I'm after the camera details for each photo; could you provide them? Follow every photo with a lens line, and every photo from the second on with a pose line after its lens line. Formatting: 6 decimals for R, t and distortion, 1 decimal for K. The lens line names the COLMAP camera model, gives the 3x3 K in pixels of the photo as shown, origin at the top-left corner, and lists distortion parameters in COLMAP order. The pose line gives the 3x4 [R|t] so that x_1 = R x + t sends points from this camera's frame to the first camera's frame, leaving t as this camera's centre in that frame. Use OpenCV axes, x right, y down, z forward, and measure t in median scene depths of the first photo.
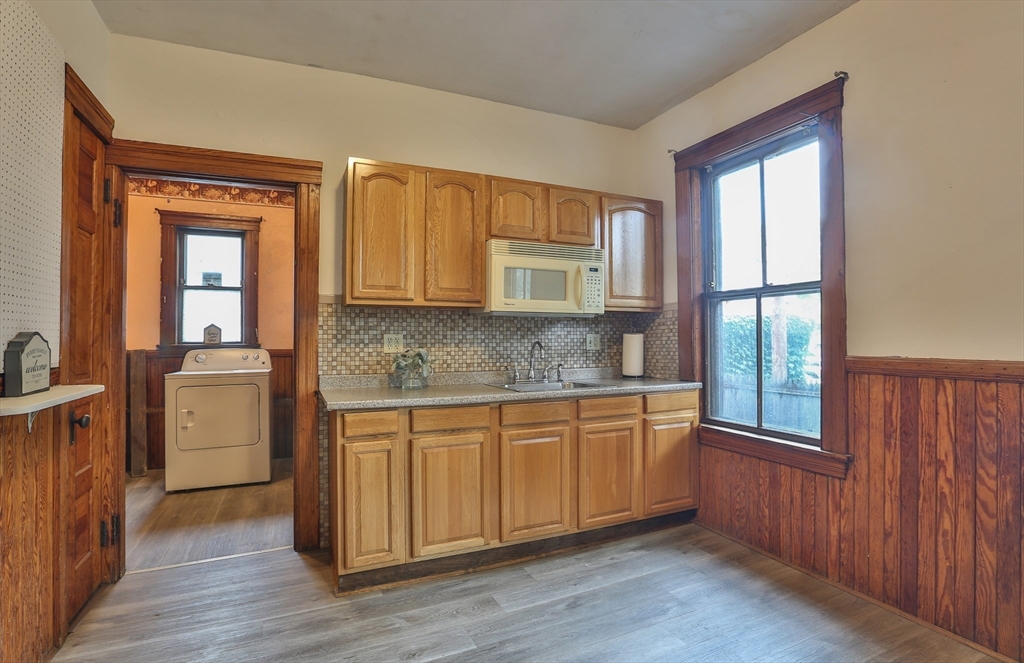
lens RADIAL K [[500.5, 0, 514.6], [0, 500.5, 329.5], [0, 0, 1]] dist [-0.058897, 0.023497]
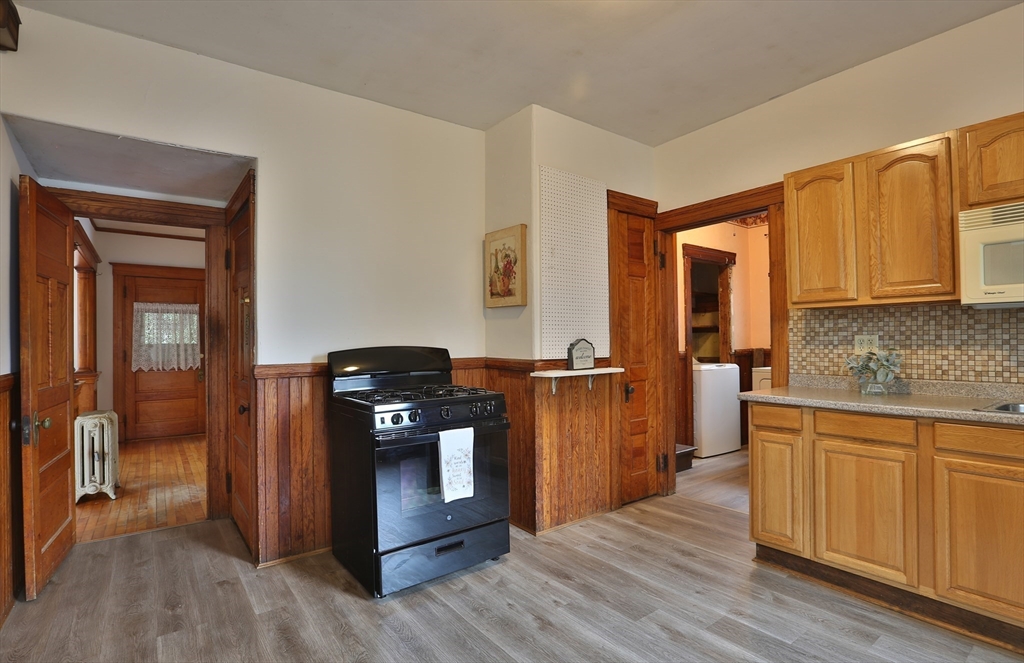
lens RADIAL K [[500.5, 0, 514.6], [0, 500.5, 329.5], [0, 0, 1]] dist [-0.058897, 0.023497]
pose [[0.219914, -0.022453, -0.975261, 0.537418], [0.025706, 0.999521, -0.017215, -0.002610], [0.975180, -0.021284, 0.220386, 0.154872]]
